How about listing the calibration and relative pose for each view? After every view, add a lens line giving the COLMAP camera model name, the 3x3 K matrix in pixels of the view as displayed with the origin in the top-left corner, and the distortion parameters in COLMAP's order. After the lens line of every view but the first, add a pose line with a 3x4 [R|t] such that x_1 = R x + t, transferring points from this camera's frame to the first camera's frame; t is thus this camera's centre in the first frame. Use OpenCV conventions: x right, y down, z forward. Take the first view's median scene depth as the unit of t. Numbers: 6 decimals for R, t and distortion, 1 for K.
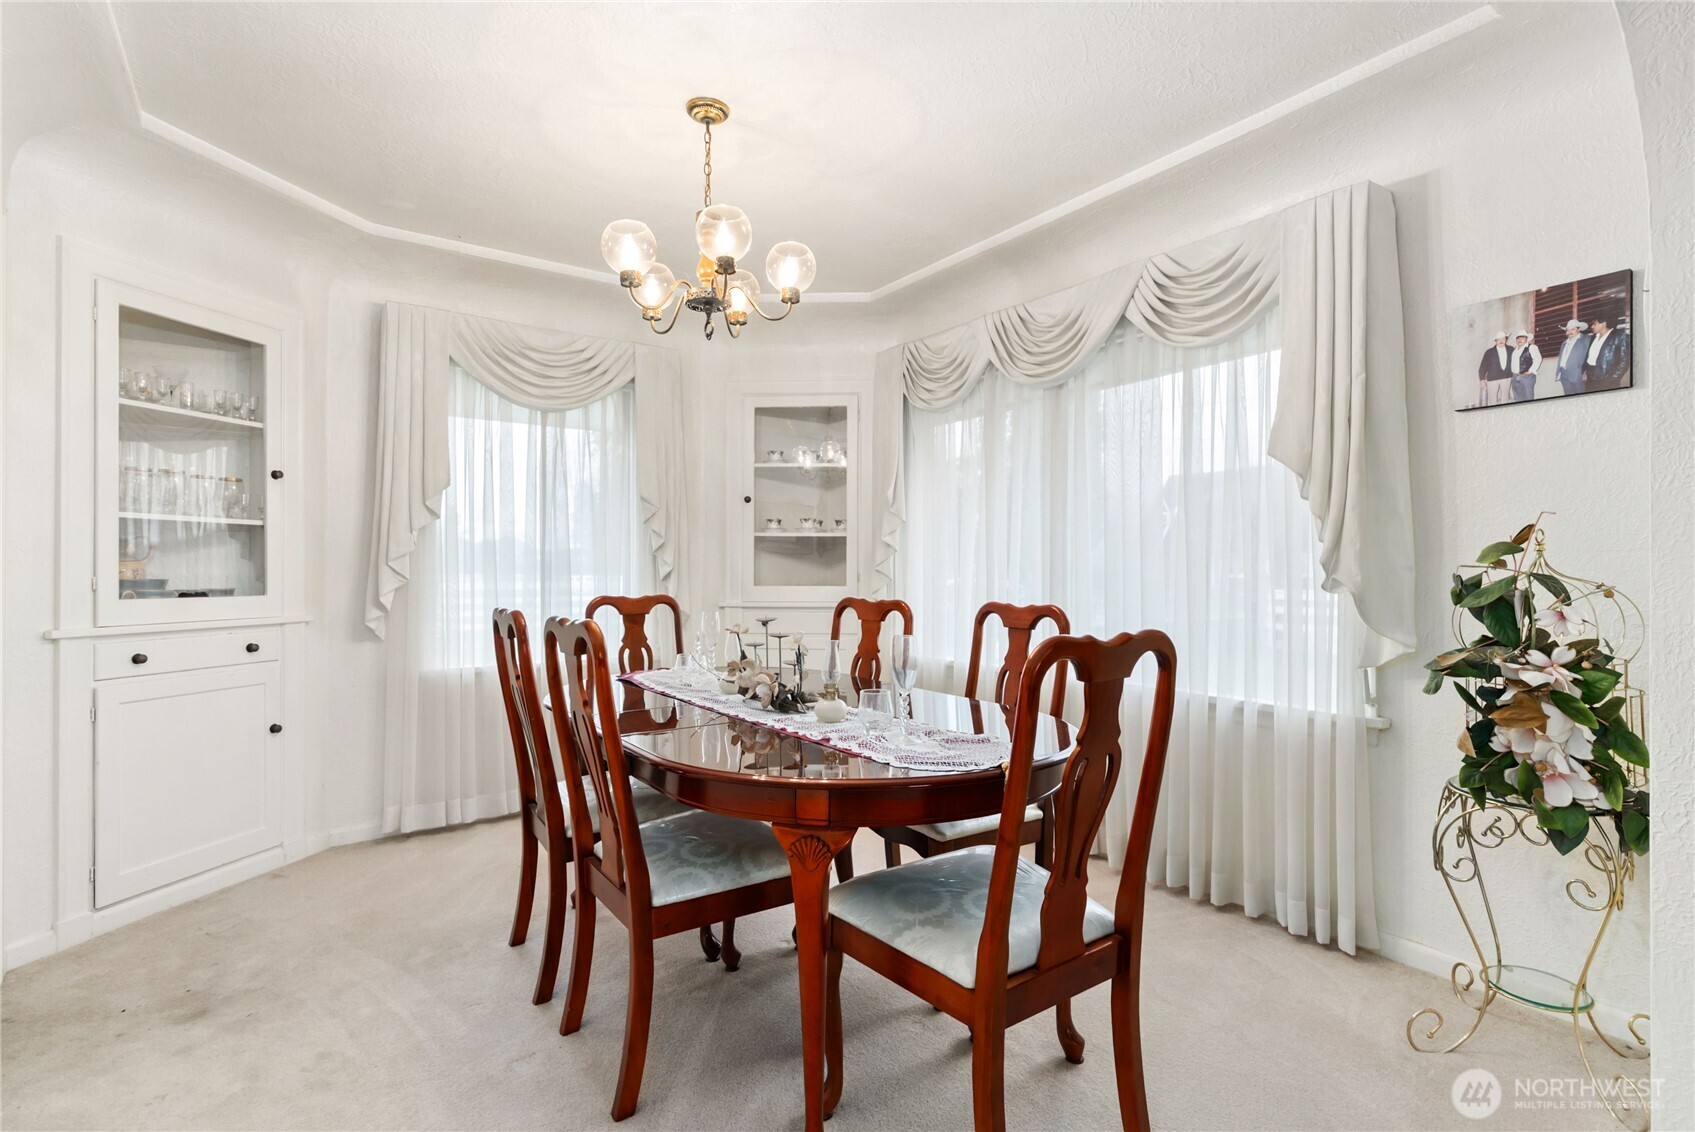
lens RADIAL K [[811.1, 0, 845.1], [0, 811.1, 567.5], [0, 0, 1]] dist [0.002428, 0.000246]
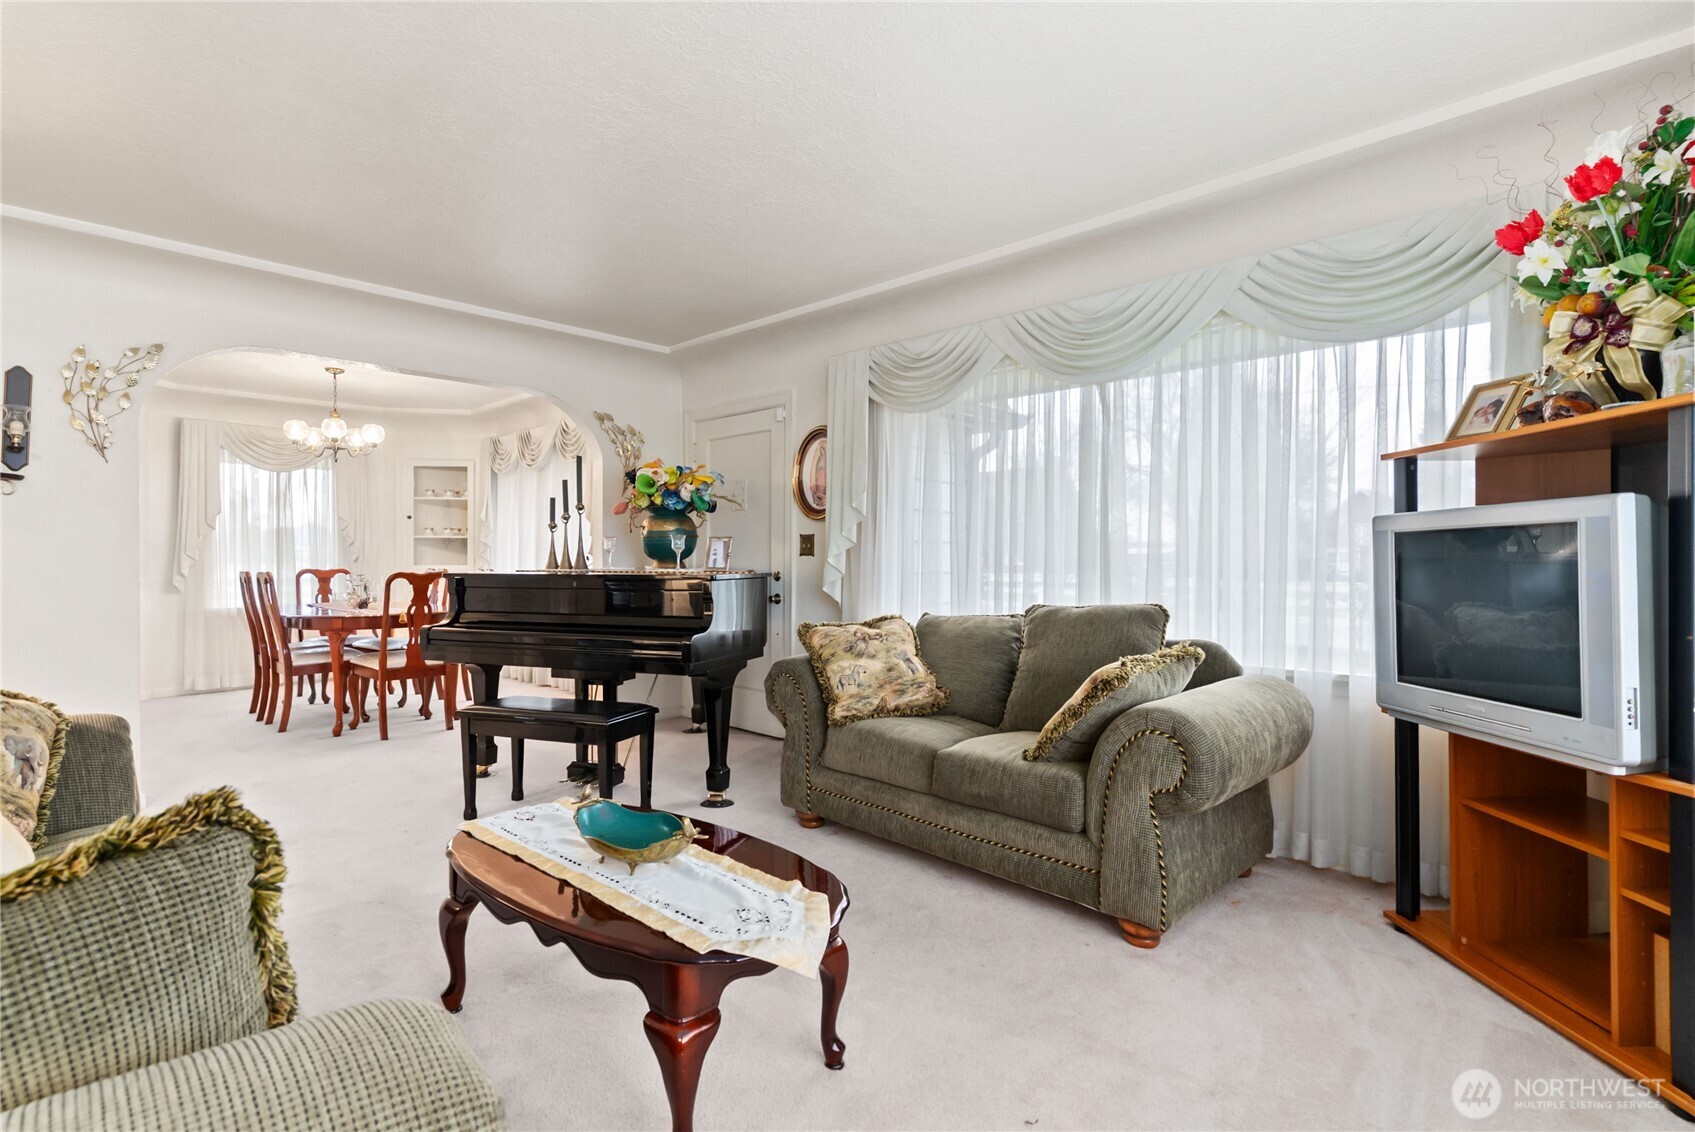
lens RADIAL K [[811.1, 0, 851.2], [0, 811.1, 562.6], [0, 0, 1]] dist [0.002428, 0.000246]
pose [[0.982281, -0.002016, 0.187405, 0.643612], [0.000440, 0.999964, 0.008450, 0.002900], [-0.187415, -0.008218, 0.982246, -1.220493]]
